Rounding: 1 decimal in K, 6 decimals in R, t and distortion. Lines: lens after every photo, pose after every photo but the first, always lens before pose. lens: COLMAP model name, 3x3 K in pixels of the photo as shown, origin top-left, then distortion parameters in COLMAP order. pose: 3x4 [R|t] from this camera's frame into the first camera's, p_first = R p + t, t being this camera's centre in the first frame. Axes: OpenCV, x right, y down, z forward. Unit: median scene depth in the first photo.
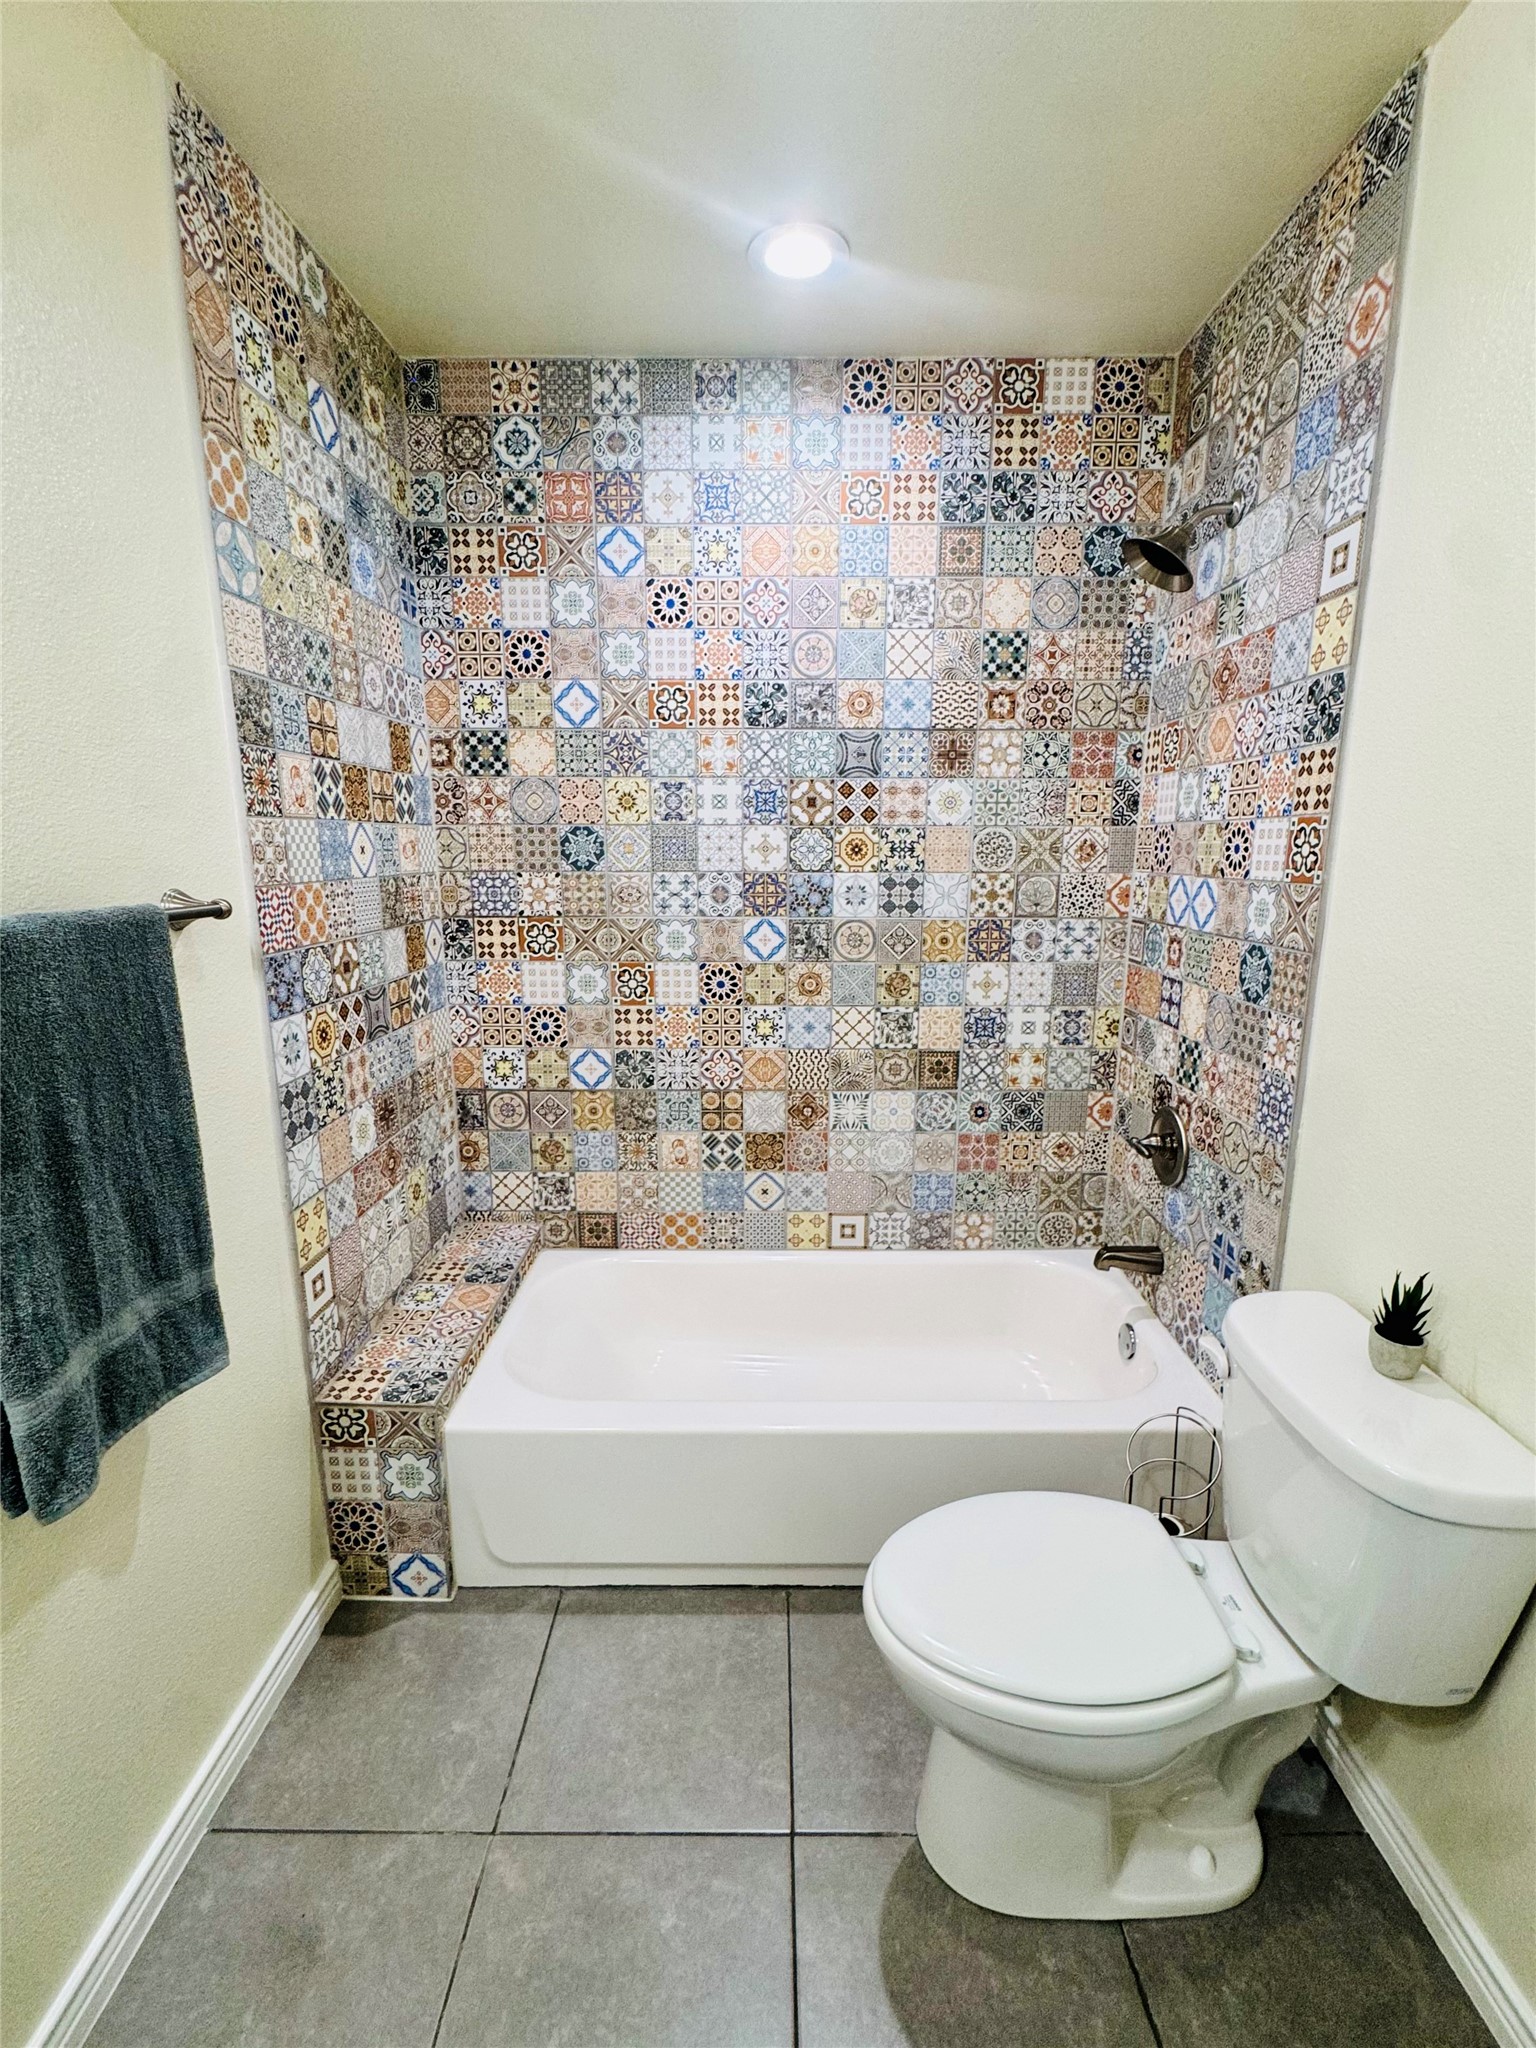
lens RADIAL K [[887.5, 0, 768.0], [0, 887.5, 1024.0], [0, 0, 1]] dist [-0.001506, -0.000278]
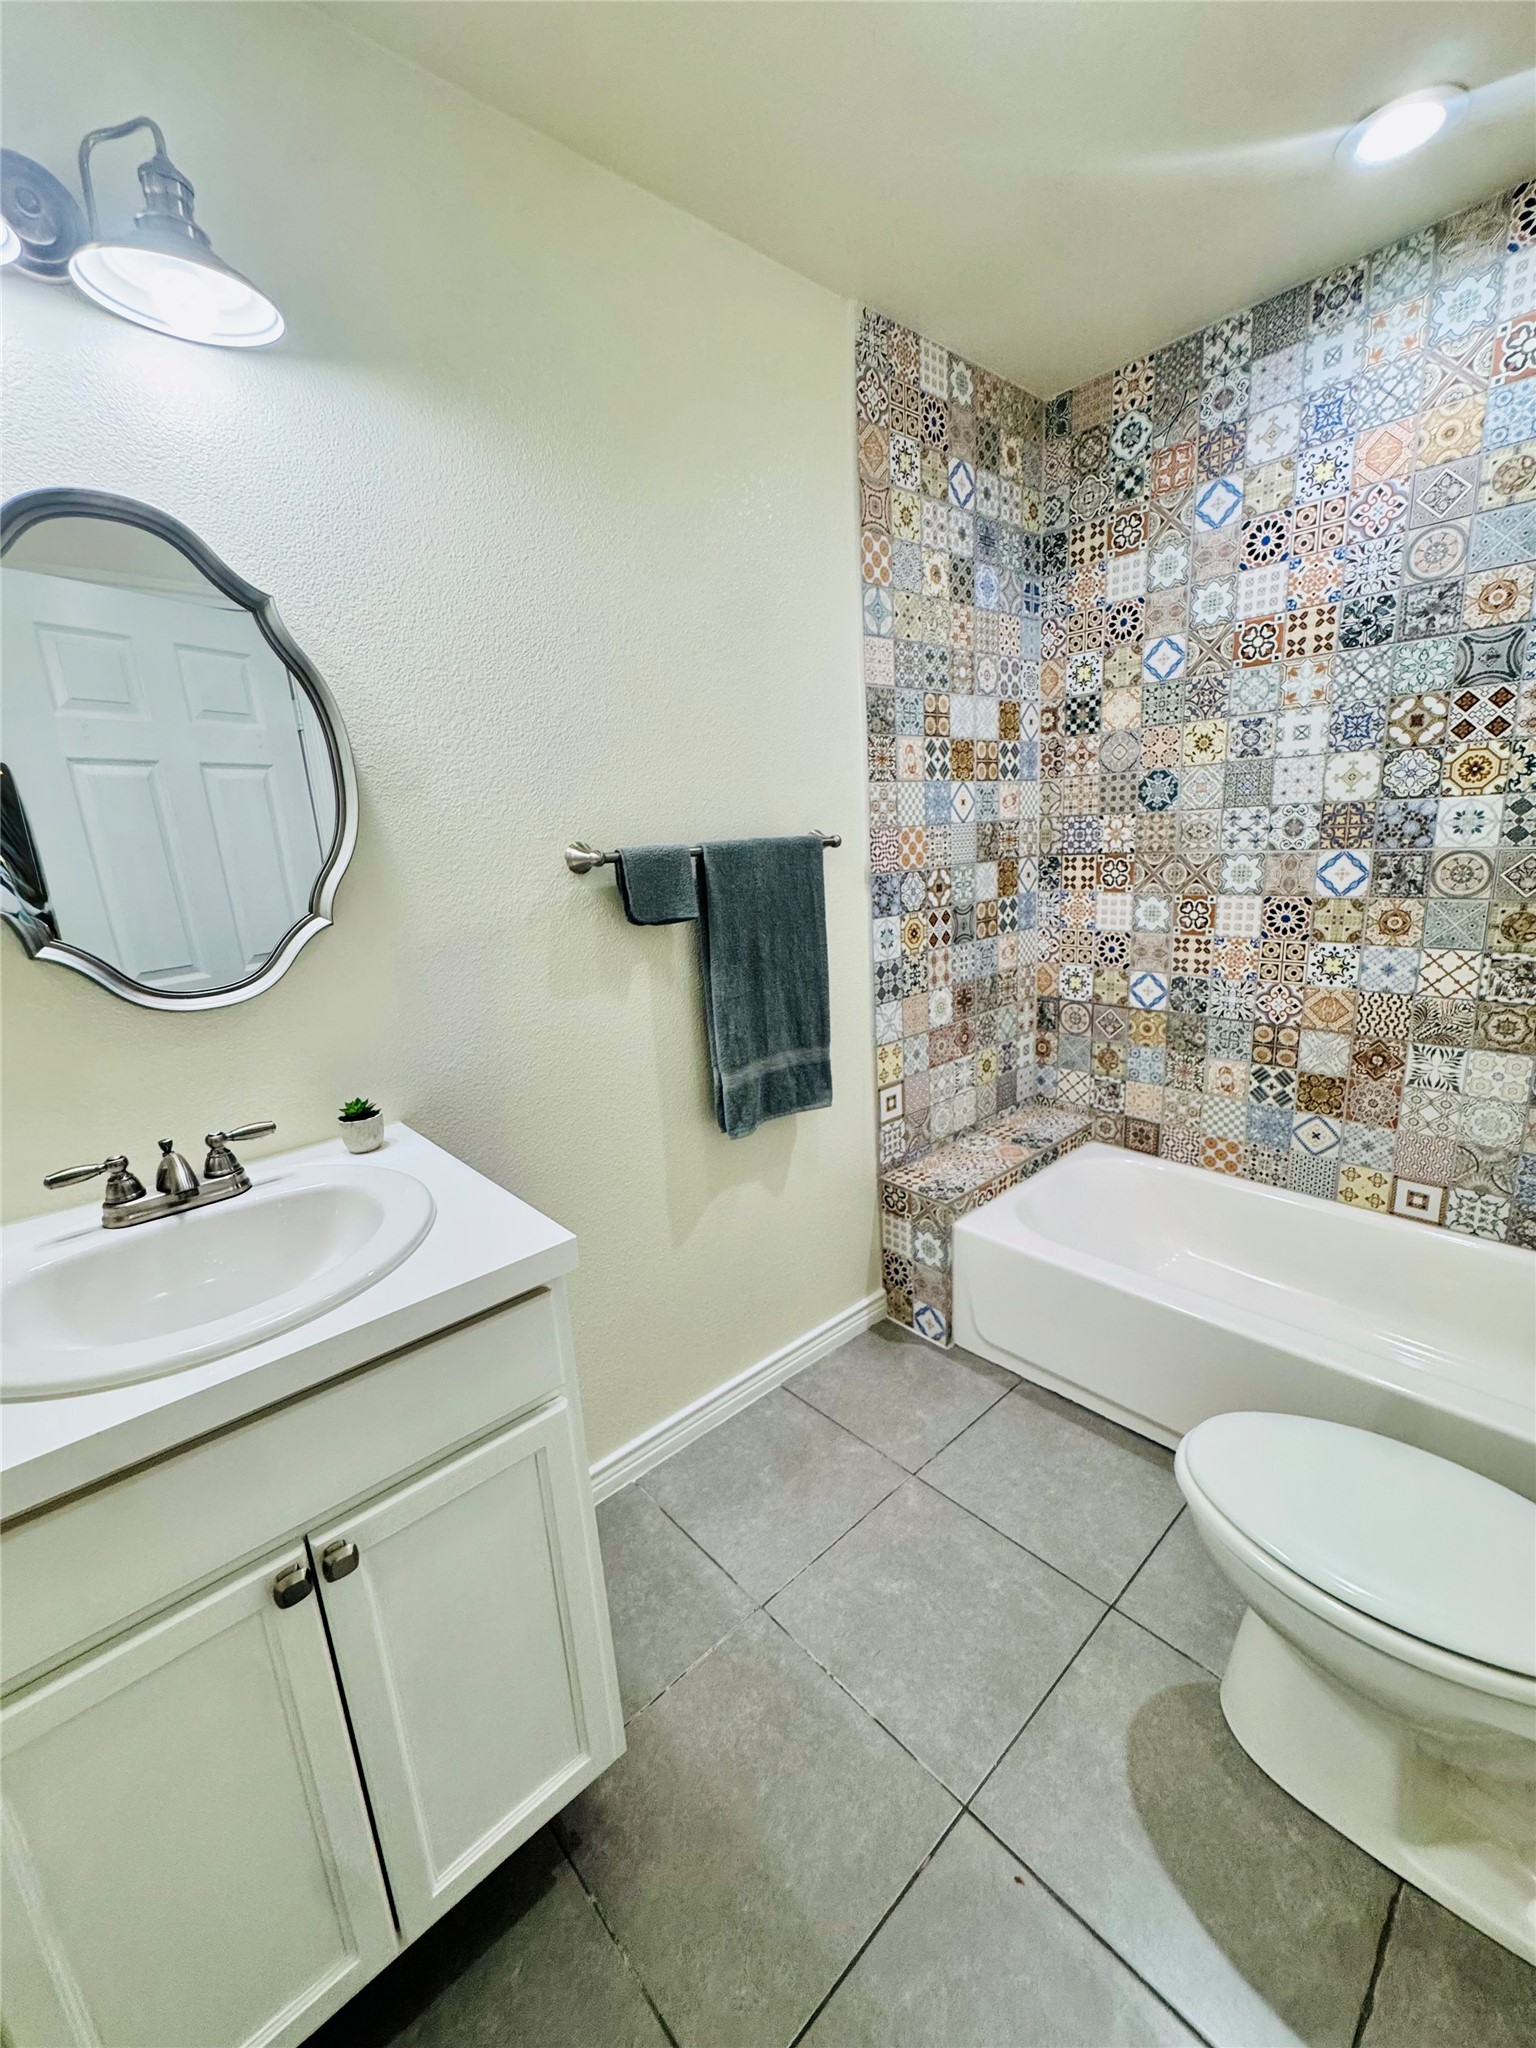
lens RADIAL K [[824.7, 0, 768.0], [0, 824.7, 1024.0], [0, 0, 1]] dist [-0.000807, -0.000119]
pose [[0.672598, 0.132357, -0.728075, 0.261618], [-0.092631, 0.991195, 0.094617, 0.041552], [0.734188, 0.003804, 0.678936, -0.065248]]
